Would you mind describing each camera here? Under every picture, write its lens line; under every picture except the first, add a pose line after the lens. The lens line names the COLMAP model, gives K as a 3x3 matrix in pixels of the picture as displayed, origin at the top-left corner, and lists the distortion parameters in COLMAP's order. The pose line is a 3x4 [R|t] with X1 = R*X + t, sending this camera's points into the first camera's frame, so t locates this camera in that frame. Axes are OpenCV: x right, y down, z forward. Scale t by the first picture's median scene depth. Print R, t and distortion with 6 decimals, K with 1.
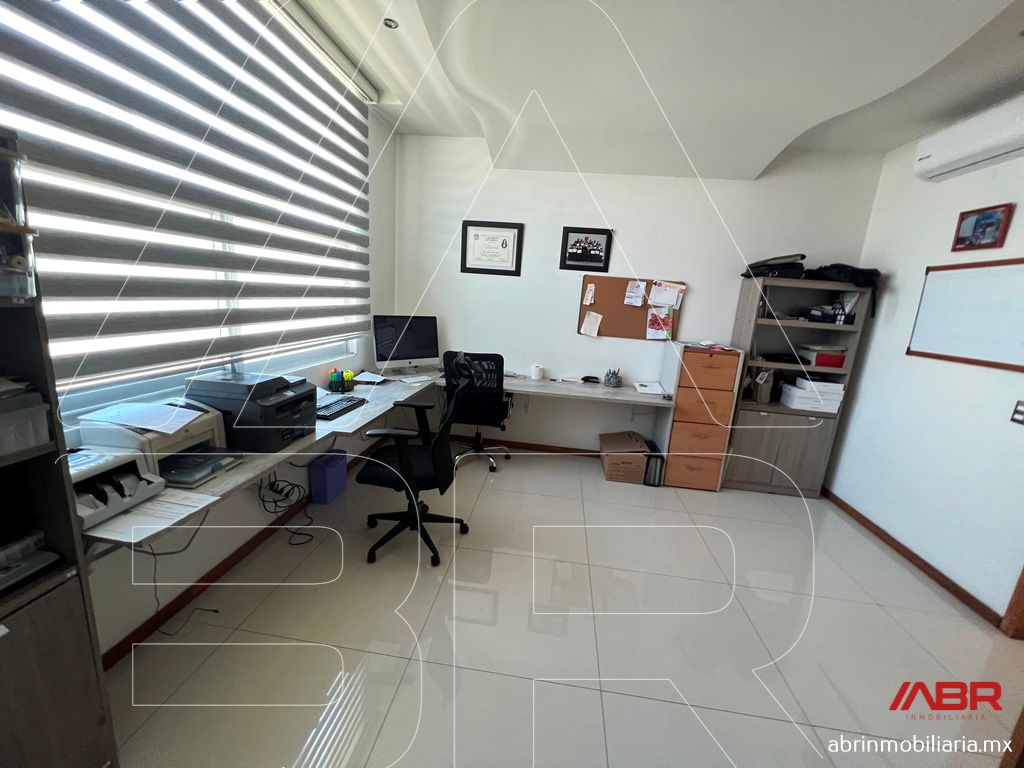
lens RADIAL K [[409.2, 0, 512.1], [0, 409.2, 382.2], [0, 0, 1]] dist [0.001310, -0.000203]
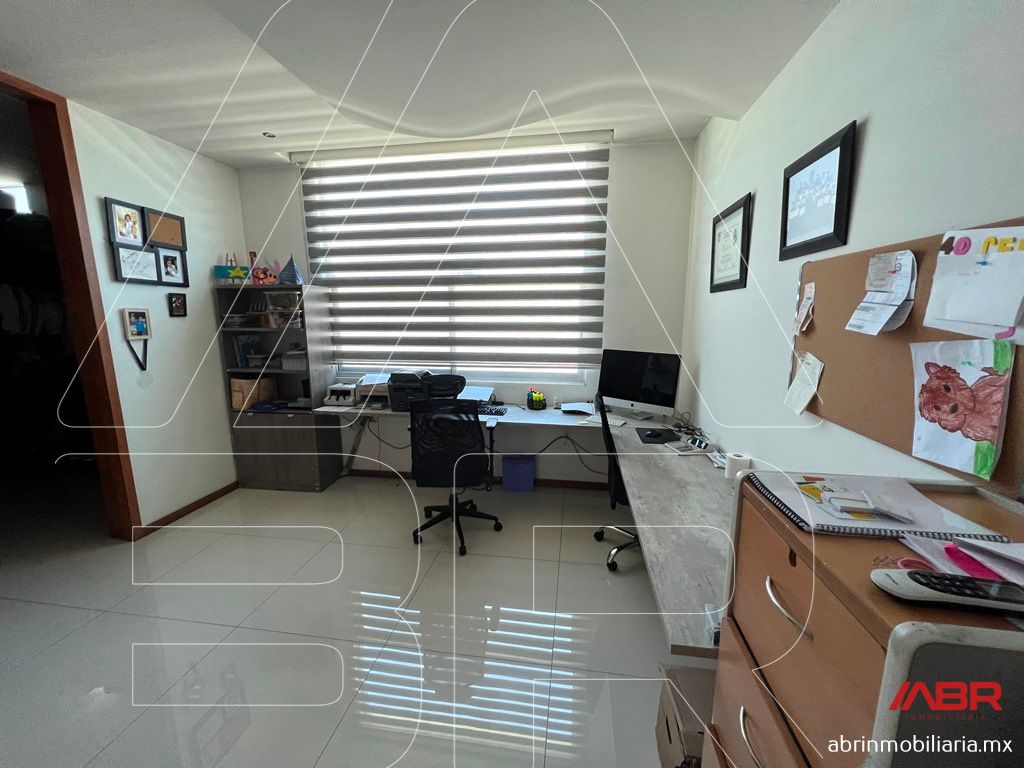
lens RADIAL K [[409.2, 0, 511.3], [0, 409.2, 380.1], [0, 0, 1]] dist [0.001310, -0.000203]
pose [[-0.049427, 0.087718, -0.994918, 0.616549], [-0.214355, 0.971992, 0.096346, -0.125542], [0.975504, 0.218028, -0.029240, 0.754717]]
